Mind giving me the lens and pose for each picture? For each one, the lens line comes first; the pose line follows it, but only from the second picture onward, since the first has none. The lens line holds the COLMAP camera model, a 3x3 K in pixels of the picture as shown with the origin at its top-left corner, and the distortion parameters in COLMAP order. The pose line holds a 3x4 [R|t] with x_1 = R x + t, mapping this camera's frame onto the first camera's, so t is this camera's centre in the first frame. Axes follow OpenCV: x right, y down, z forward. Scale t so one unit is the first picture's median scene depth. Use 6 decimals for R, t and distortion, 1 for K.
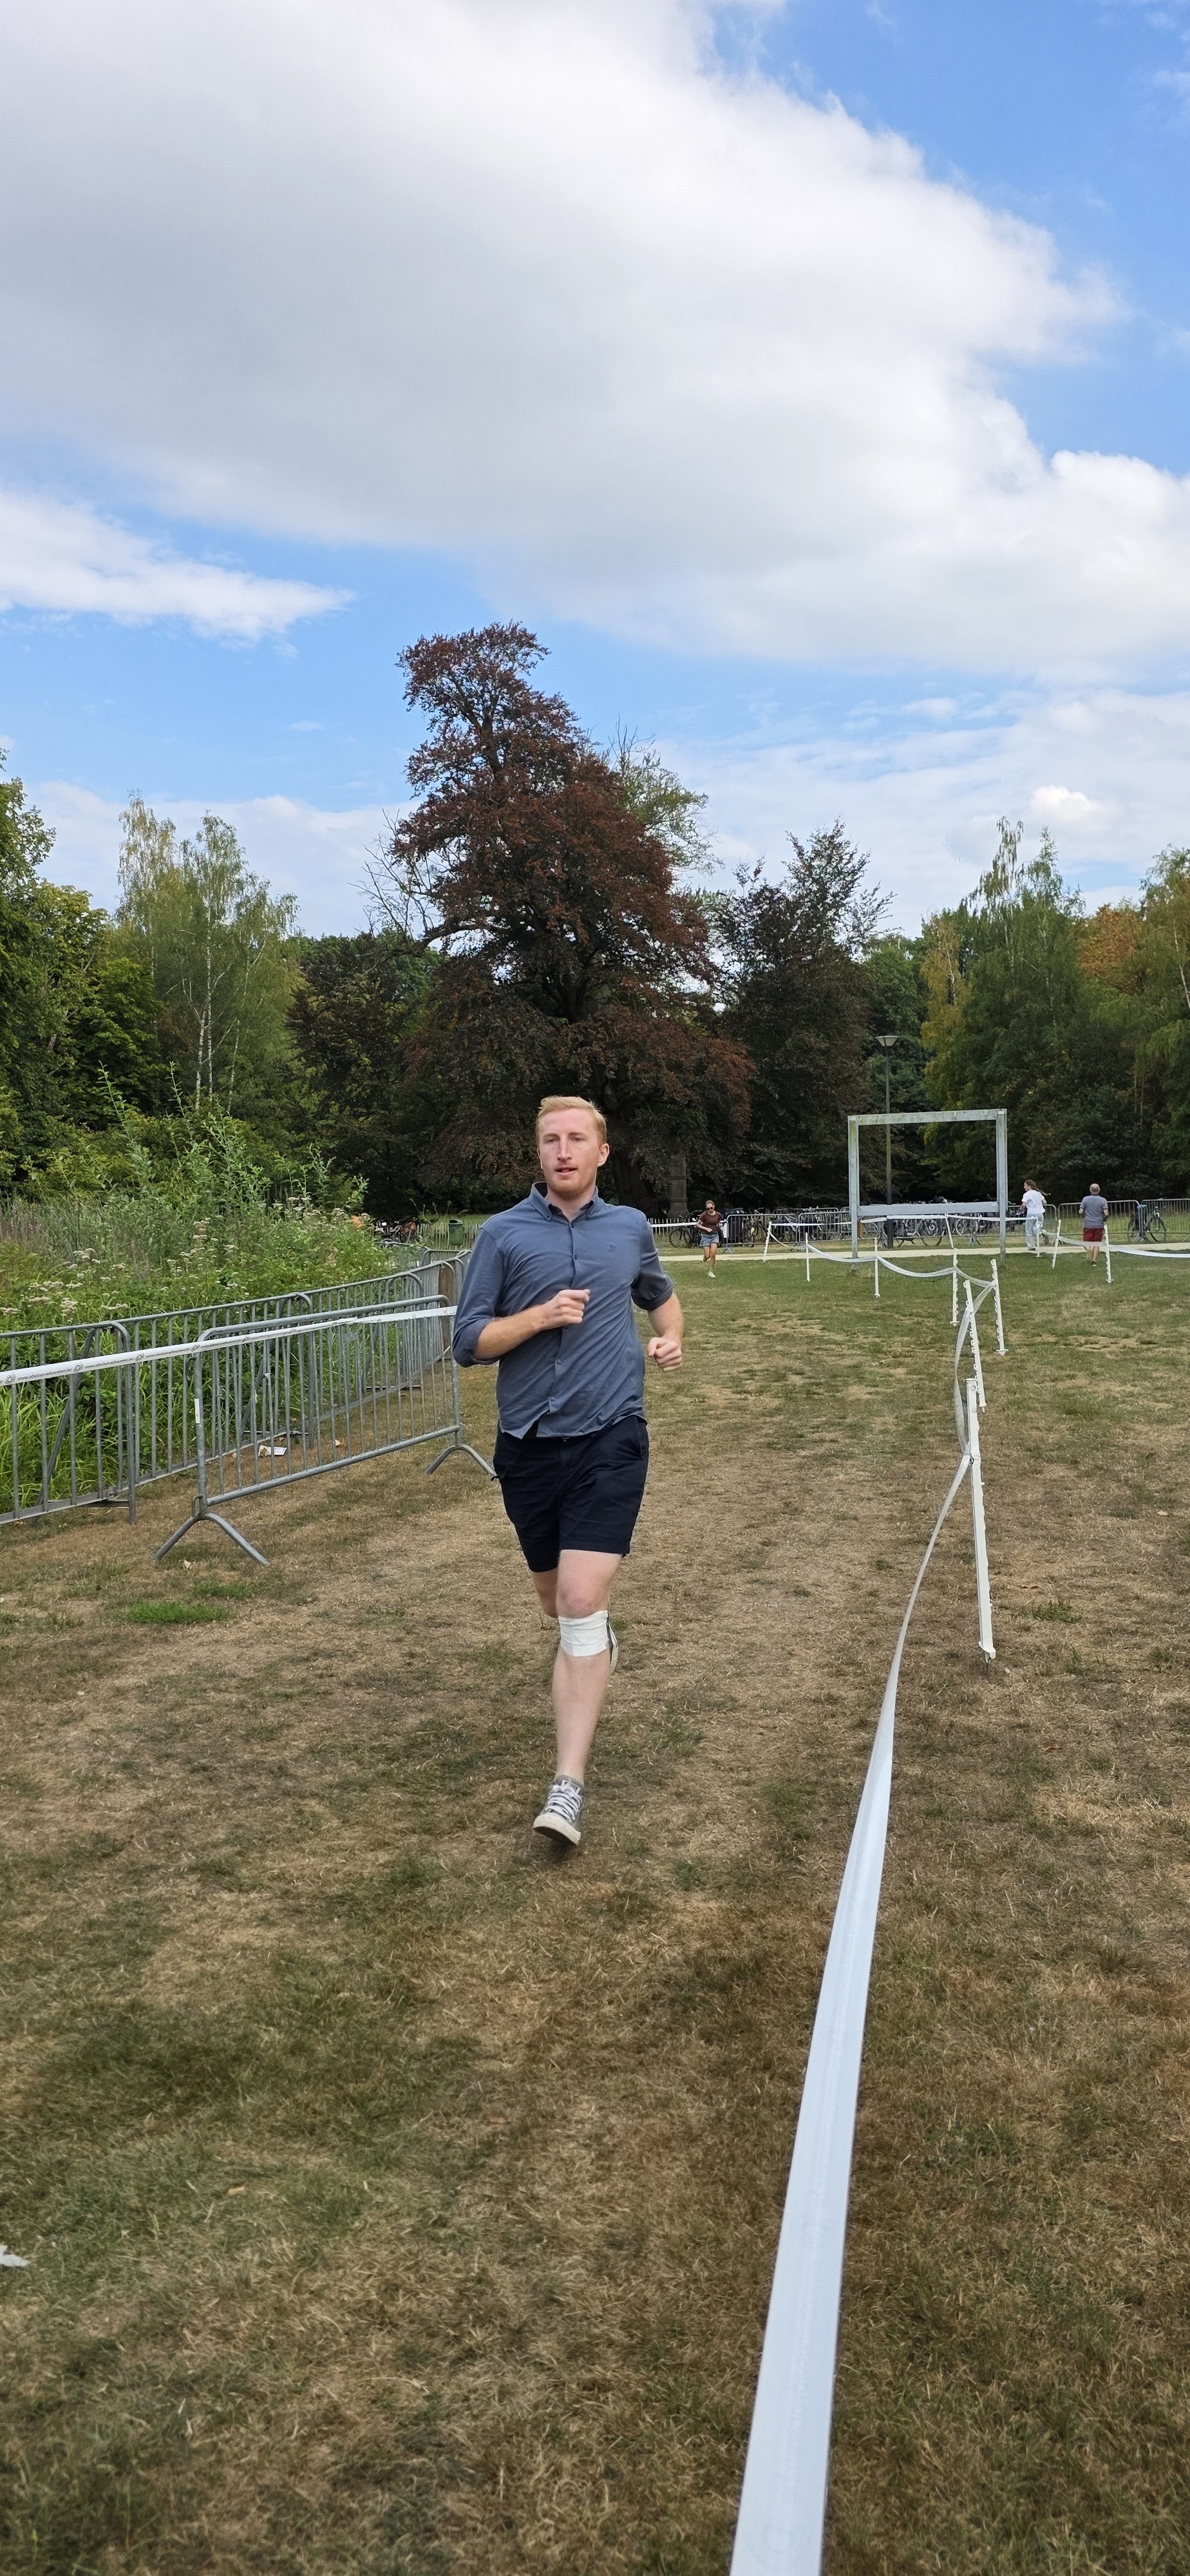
lens RADIAL K [[1885.1, 0, 597.3], [0, 1885.1, 1255.4], [0, 0, 1]] dist [0.087071, -0.003216]
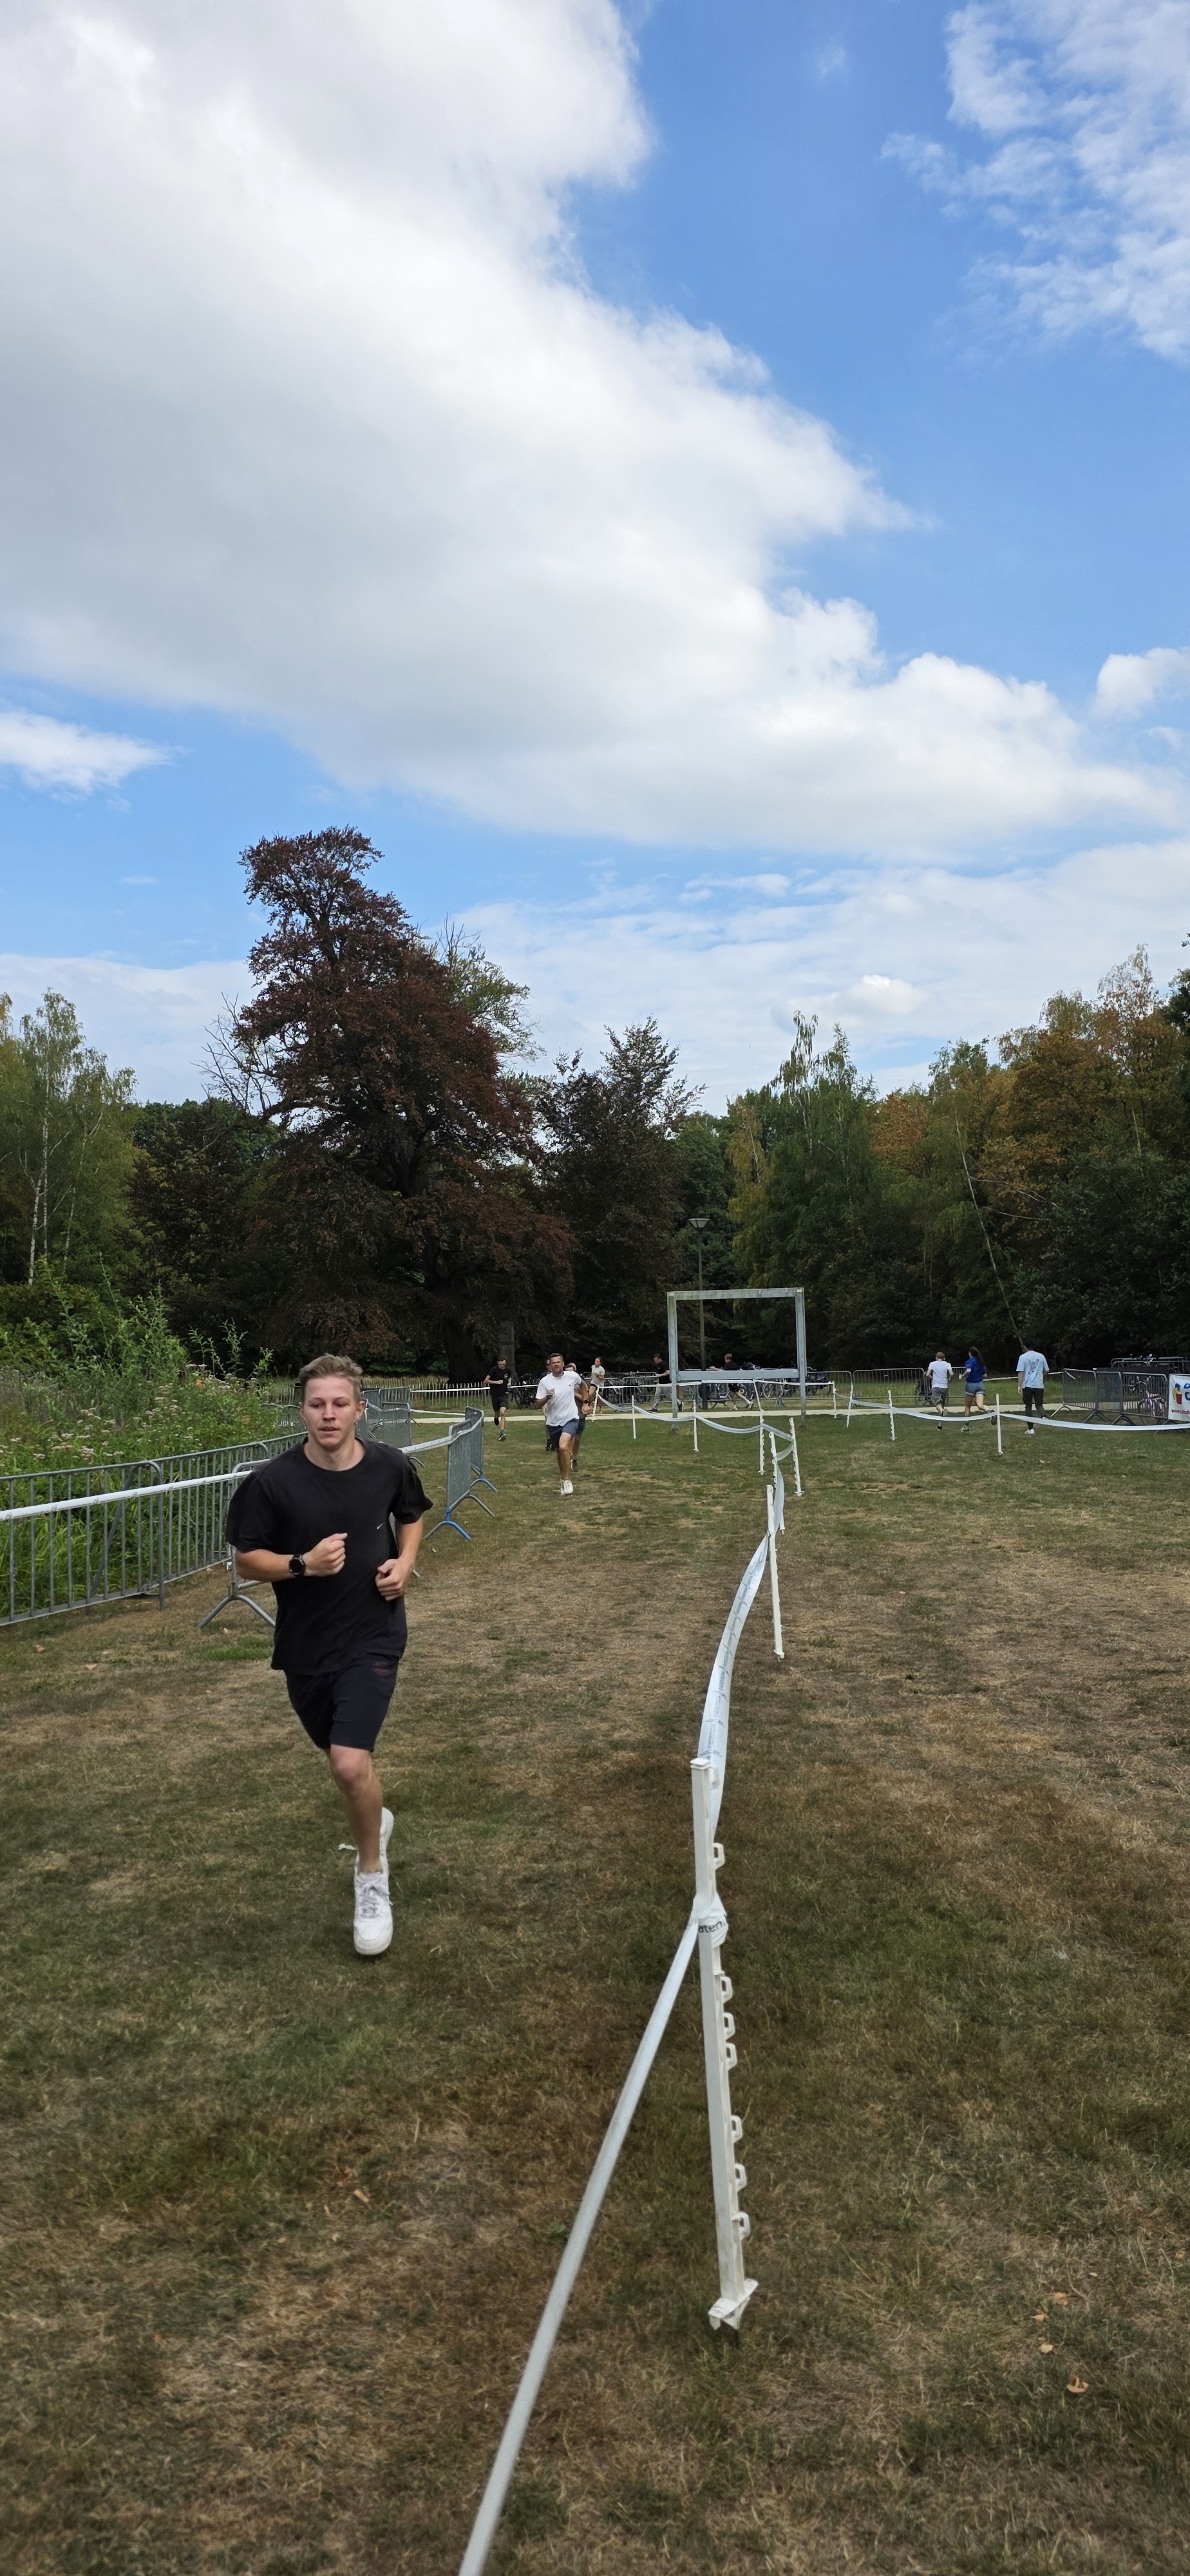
lens RADIAL K [[1990.0, 0, 571.2], [0, 1990.0, 1259.2], [0, 0, 1]] dist [0.117337, -0.091912]
pose [[0.995874, 0.006399, 0.090526, -0.021366], [0.000941, 0.996729, -0.080805, 0.001625], [-0.090747, 0.080557, 0.992610, -0.117947]]
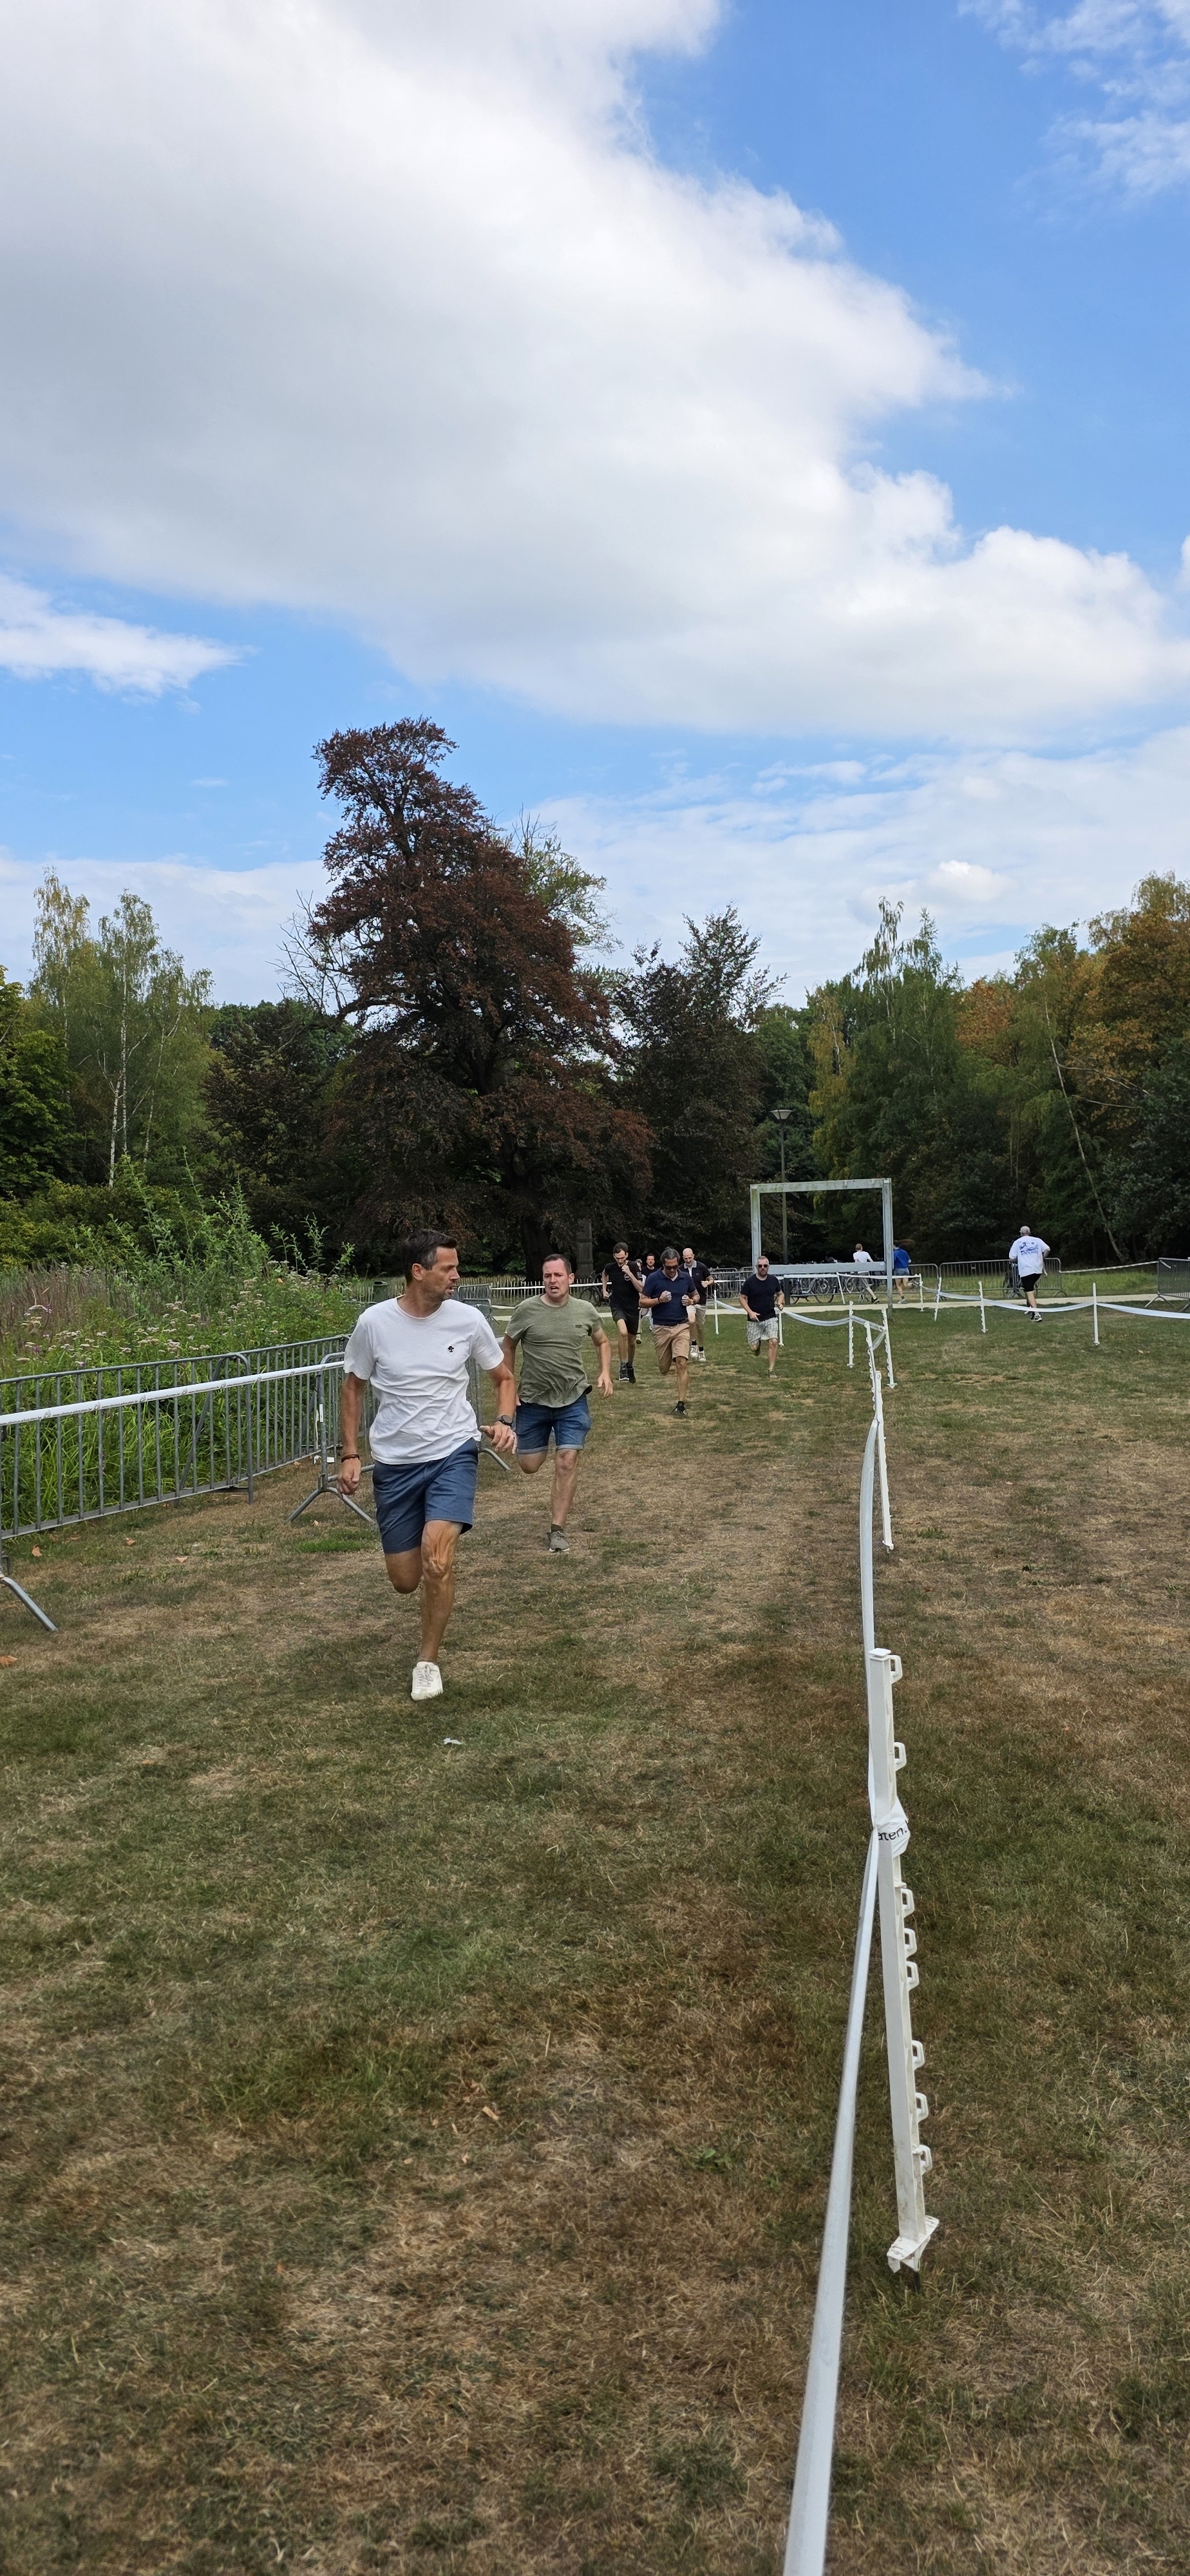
lens RADIAL K [[1990.0, 0, 571.2], [0, 1990.0, 1259.2], [0, 0, 1]] dist [0.117337, -0.091912]
pose [[0.998522, -0.006581, 0.053955, -0.023740], [0.008276, 0.999477, -0.031251, 0.003671], [-0.053721, 0.031652, 0.998054, -0.106112]]
